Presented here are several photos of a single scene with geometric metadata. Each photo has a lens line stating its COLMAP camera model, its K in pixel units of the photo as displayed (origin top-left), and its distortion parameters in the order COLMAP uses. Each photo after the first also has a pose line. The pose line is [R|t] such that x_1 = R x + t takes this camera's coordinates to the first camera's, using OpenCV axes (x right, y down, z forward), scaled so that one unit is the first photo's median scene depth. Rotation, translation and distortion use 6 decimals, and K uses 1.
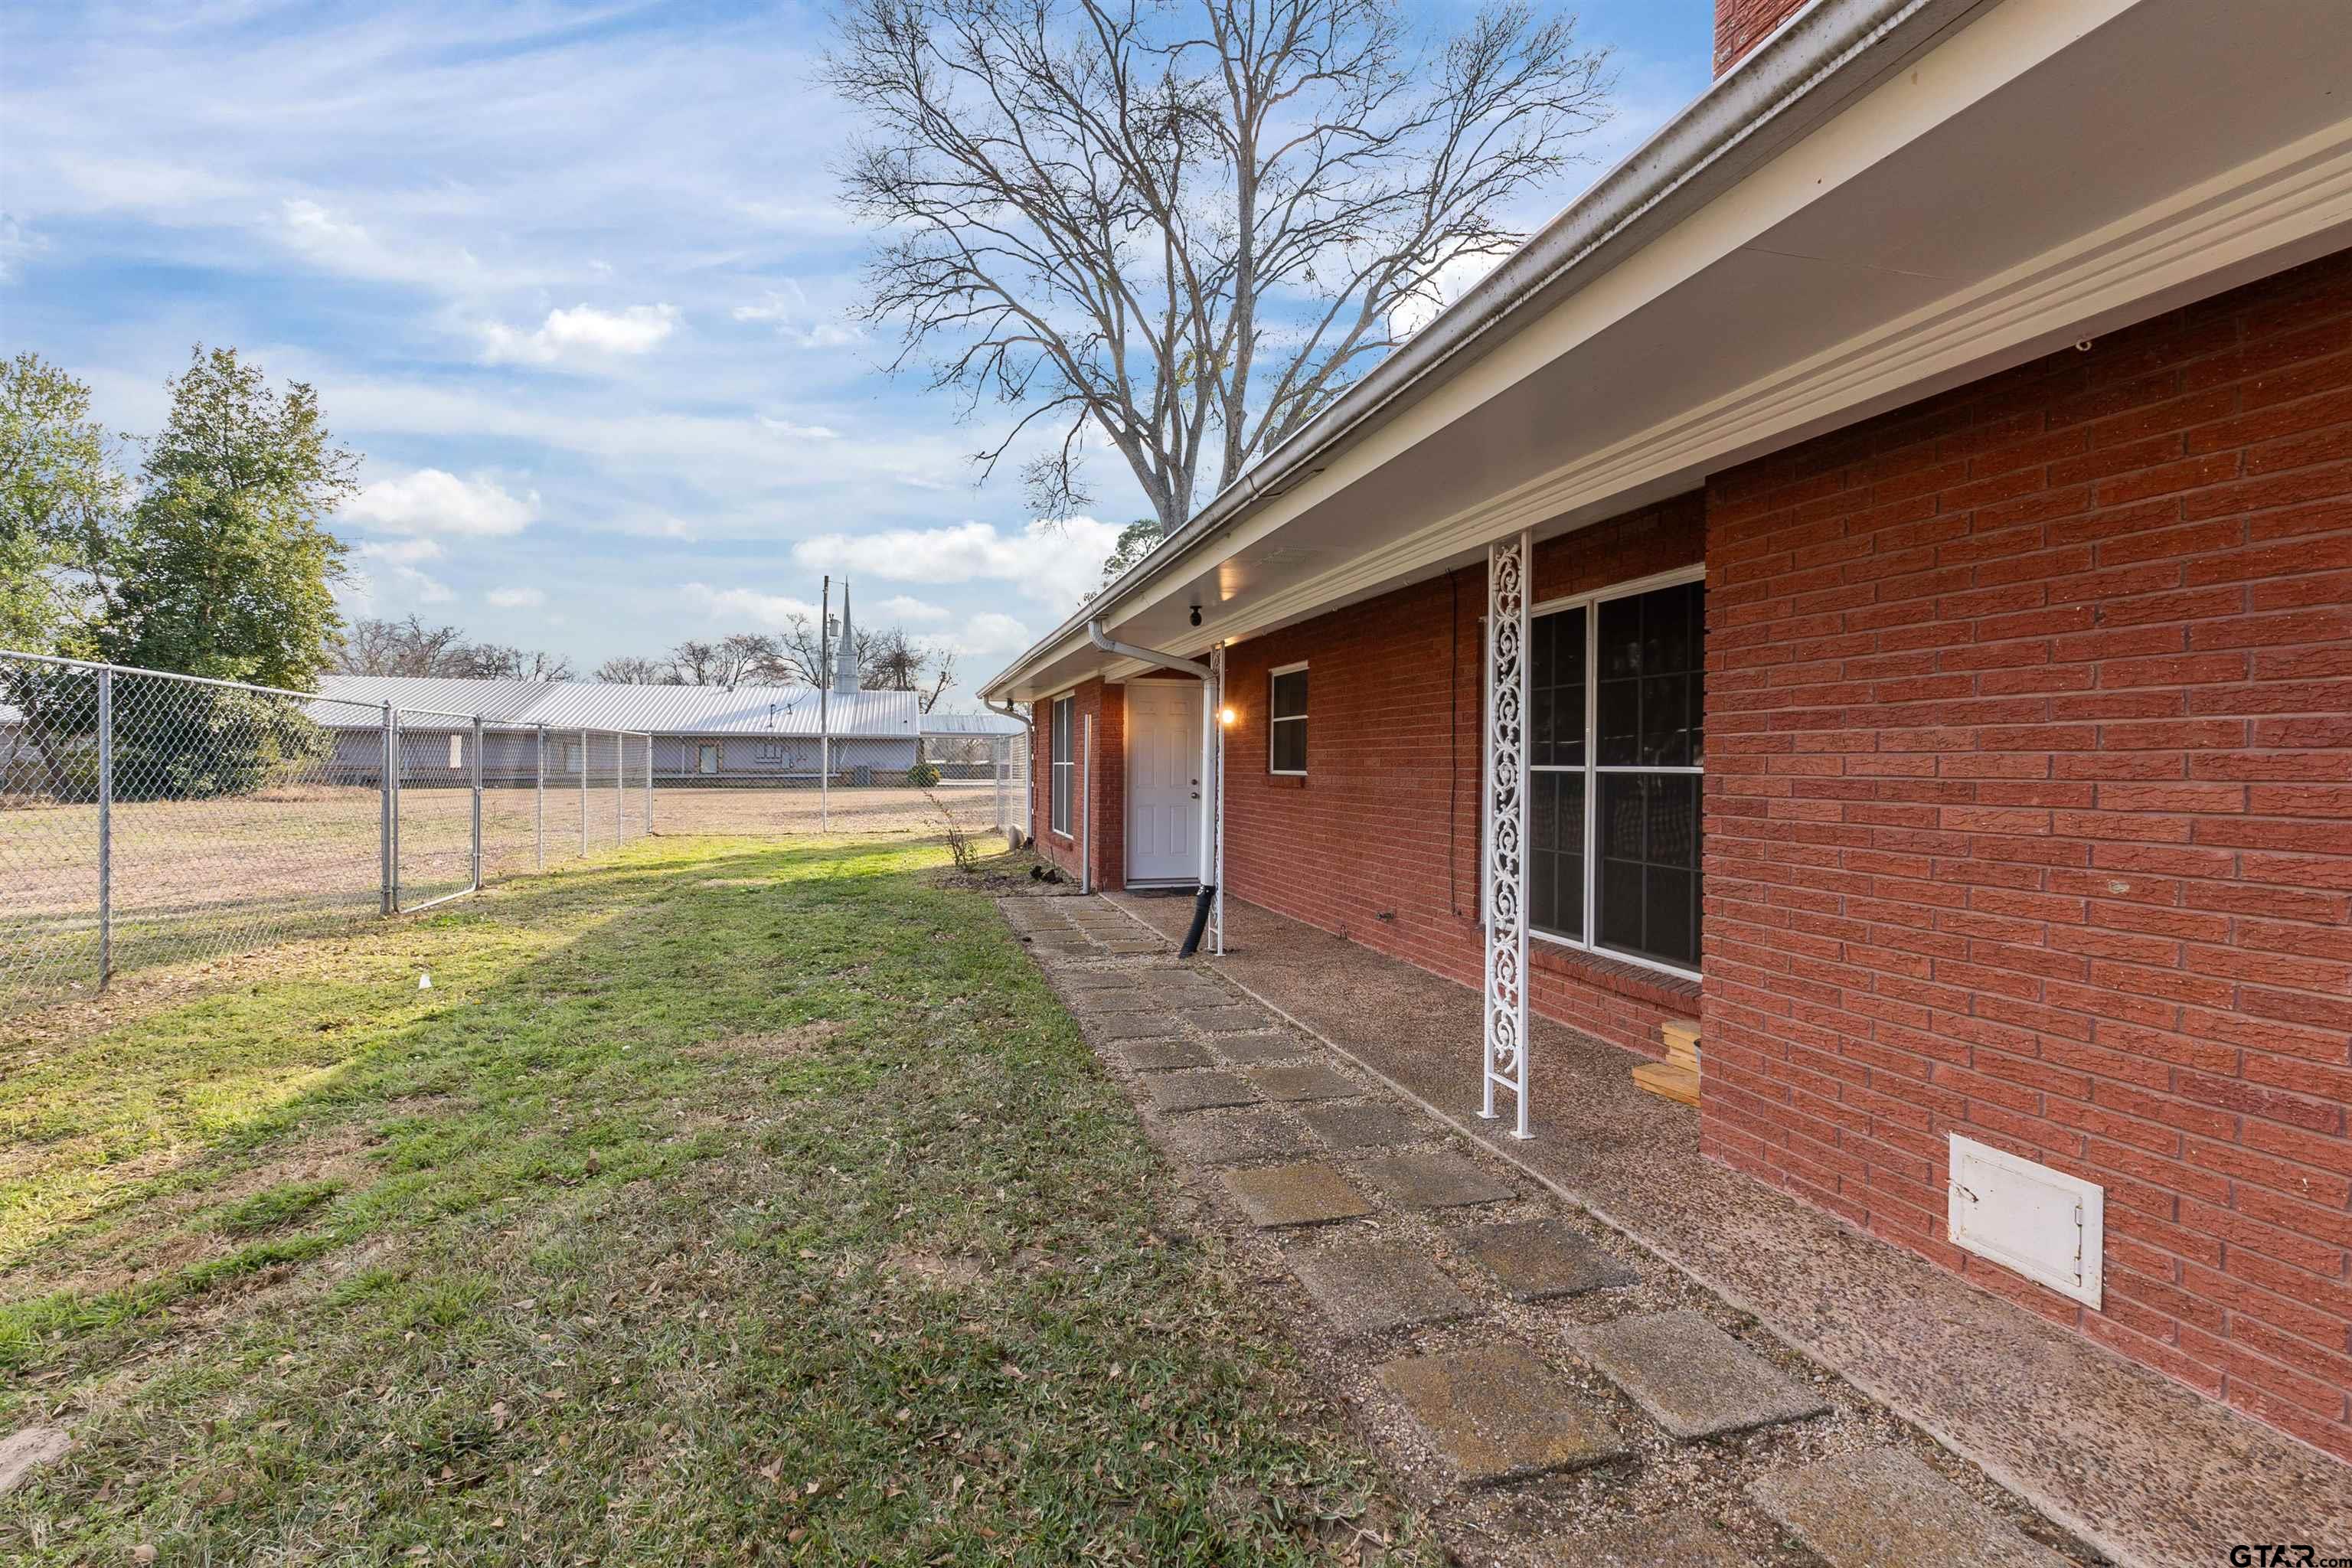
lens RADIAL K [[1024.8, 0, 1190.7], [0, 1024.8, 774.2], [0, 0, 1]] dist [0.001494, 0.000146]
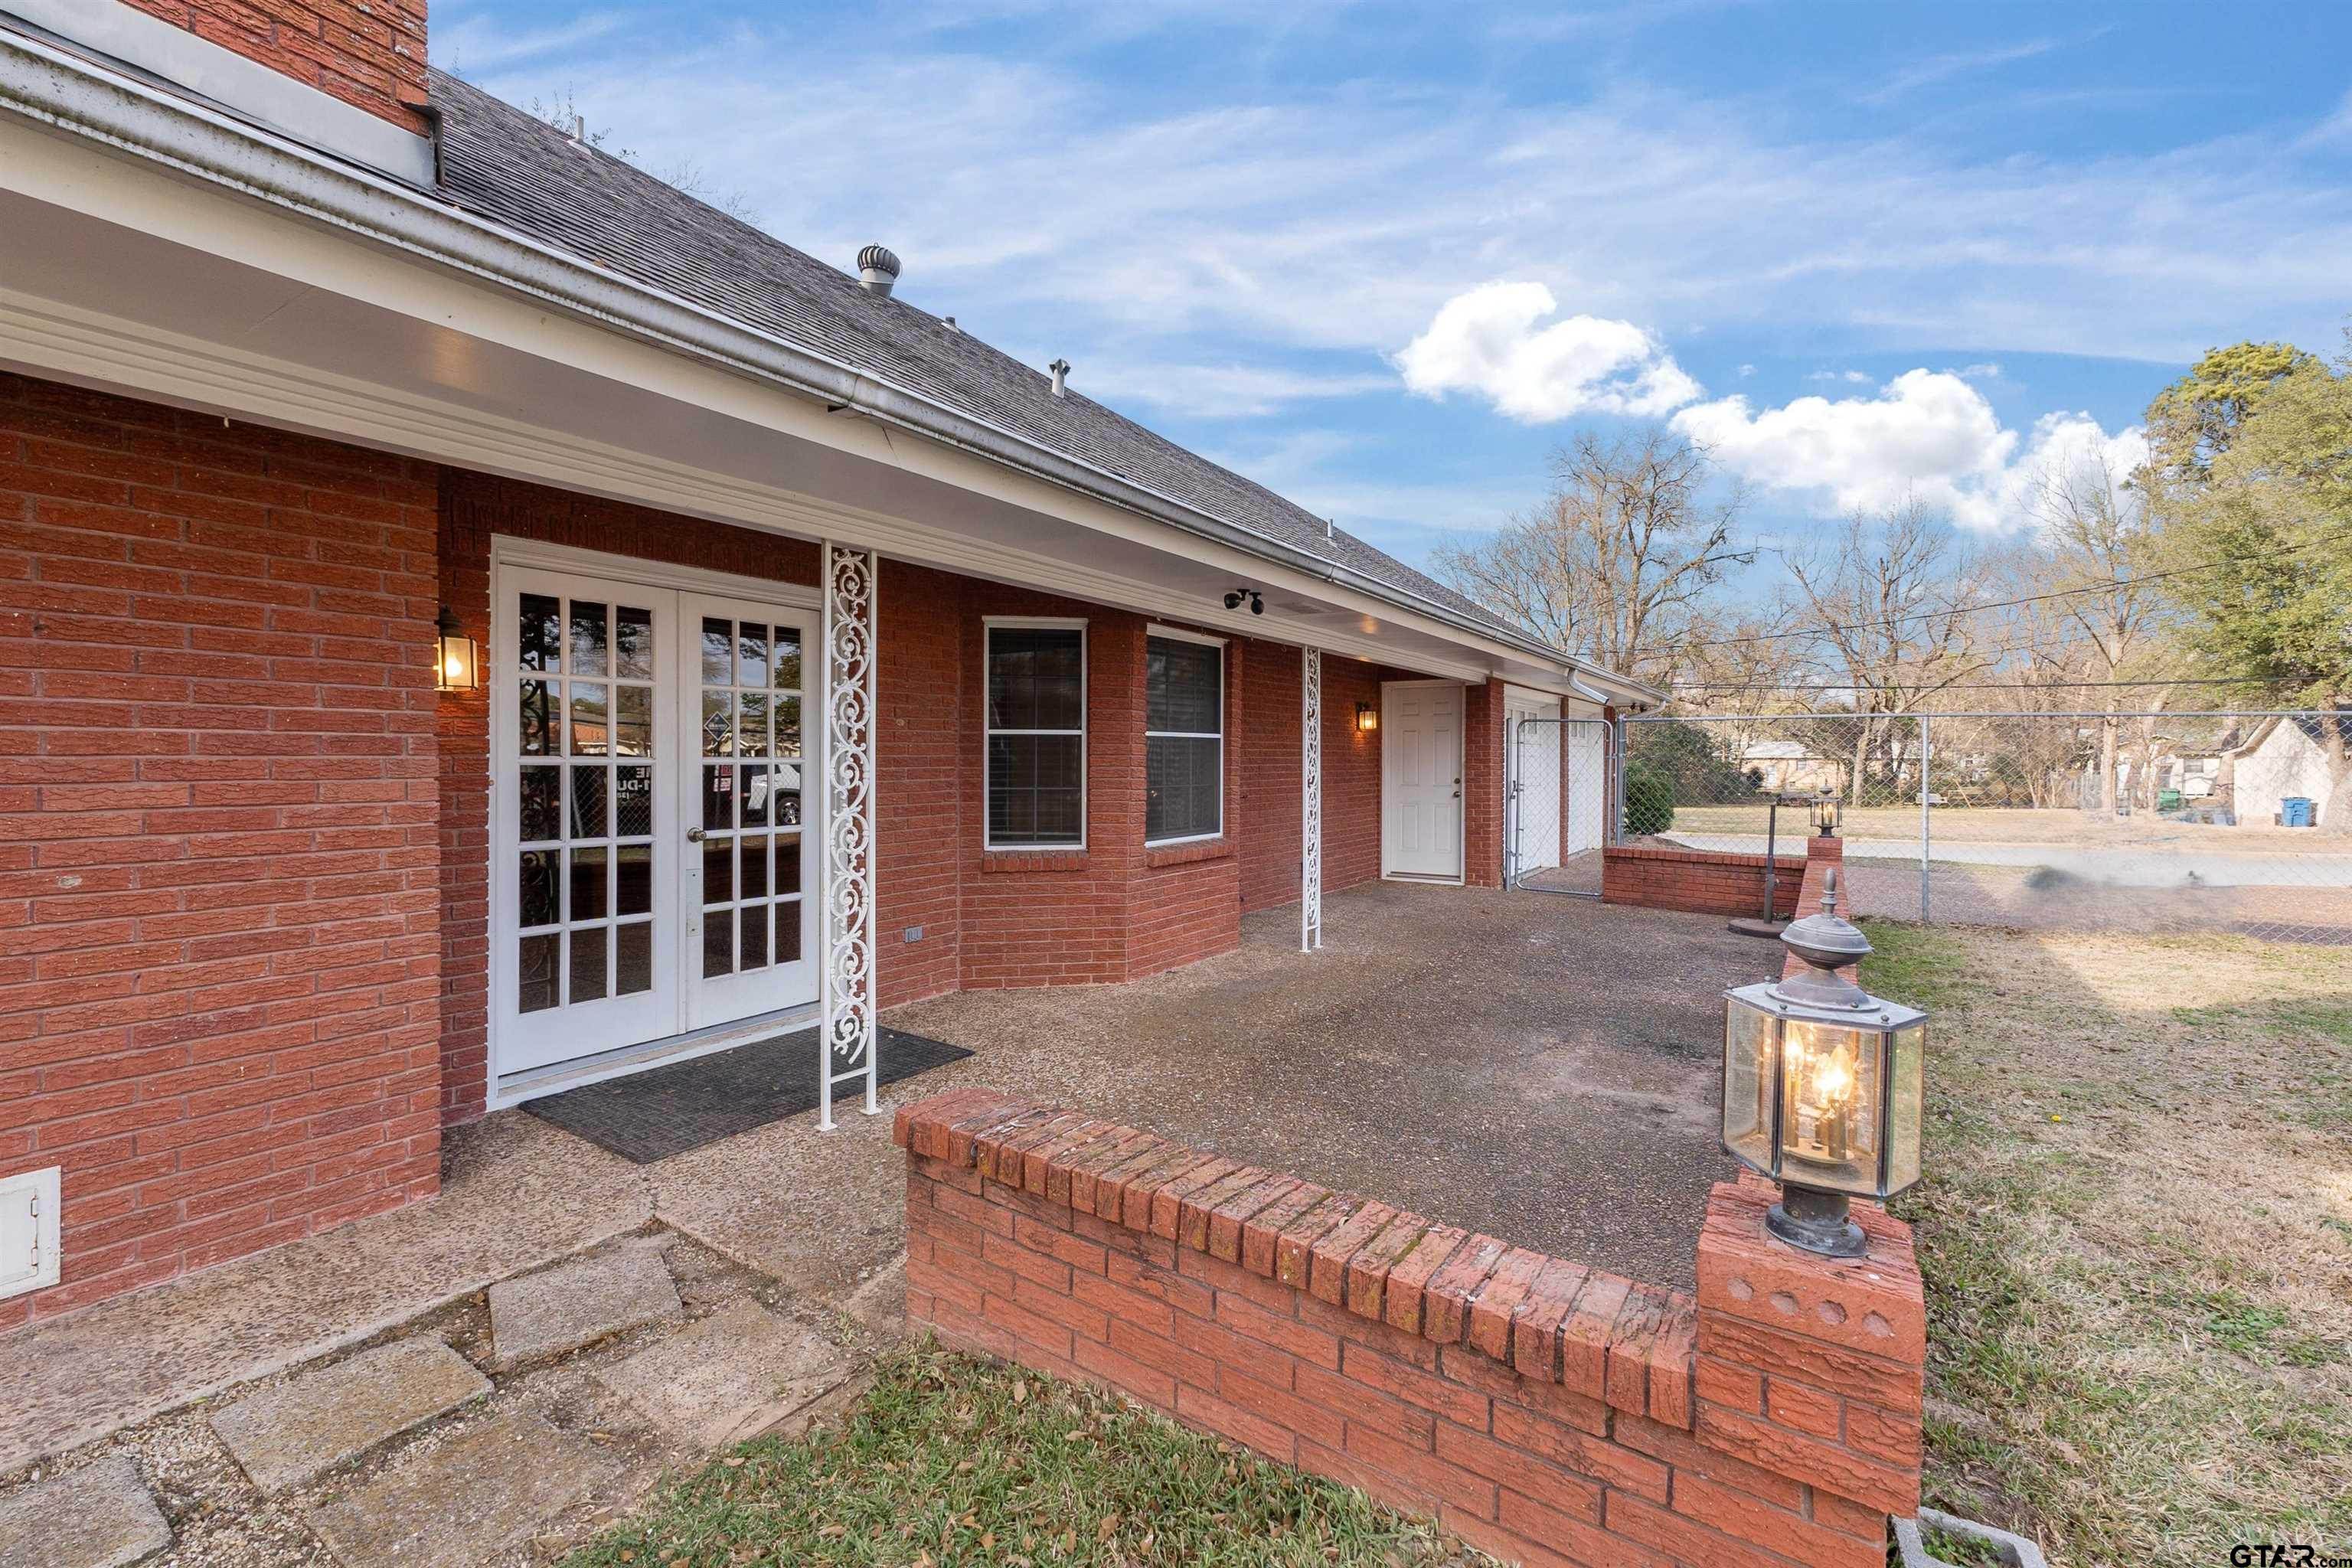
lens RADIAL K [[1024.8, 0, 1177.3], [0, 1024.8, 772.3], [0, 0, 1]] dist [0.001494, 0.000146]
pose [[-0.667772, -0.020678, 0.744079, -0.723806], [-0.002525, 0.999671, 0.025515, -0.038423], [-0.744362, 0.015159, -0.667604, 0.911267]]
